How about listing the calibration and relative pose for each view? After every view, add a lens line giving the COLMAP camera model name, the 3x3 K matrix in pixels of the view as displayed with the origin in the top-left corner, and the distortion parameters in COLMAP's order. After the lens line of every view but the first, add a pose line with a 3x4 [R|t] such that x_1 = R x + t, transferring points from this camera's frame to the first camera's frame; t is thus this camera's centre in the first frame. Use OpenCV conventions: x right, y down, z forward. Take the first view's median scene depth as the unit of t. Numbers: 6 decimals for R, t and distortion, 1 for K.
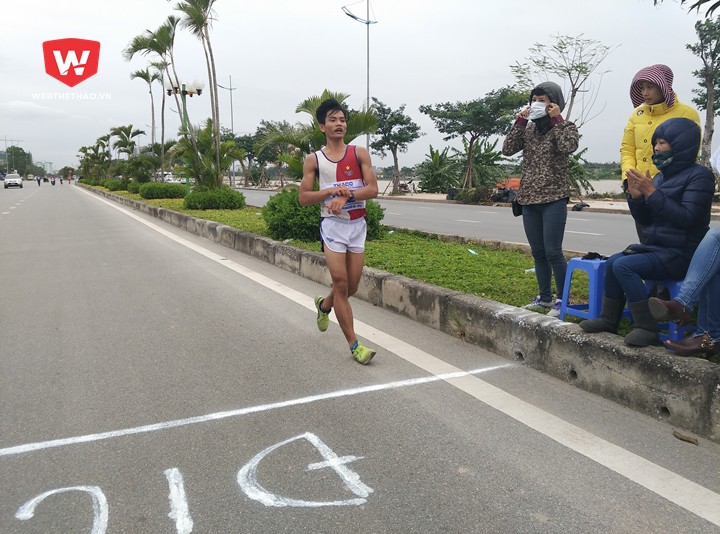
lens RADIAL K [[541.1, 0, 360.0], [0, 541.1, 267.0], [0, 0, 1]] dist [0.001951, 0.000841]
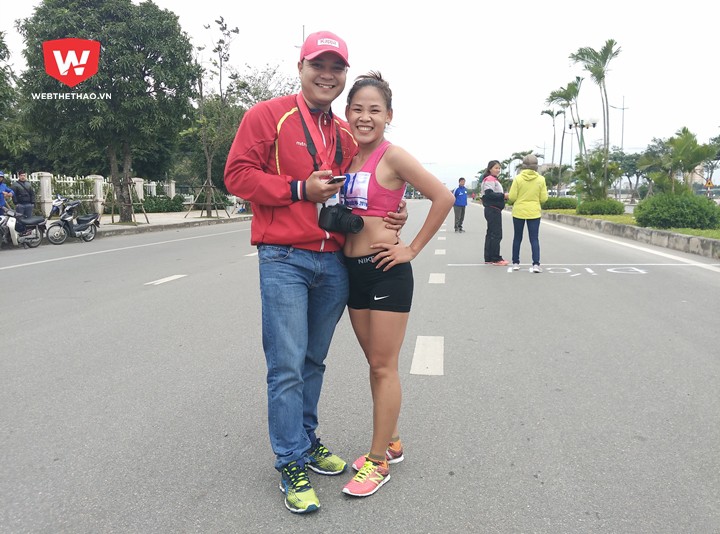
lens RADIAL K [[581.8, 0, 360.0], [0, 581.8, 267.0], [0, 0, 1]] dist [-0.064179, -0.003040]
pose [[0.795306, 0.067042, -0.602490, 0.110376], [-0.093598, 0.995528, -0.012776, 0.086405], [0.598939, 0.066553, 0.798024, -0.428041]]
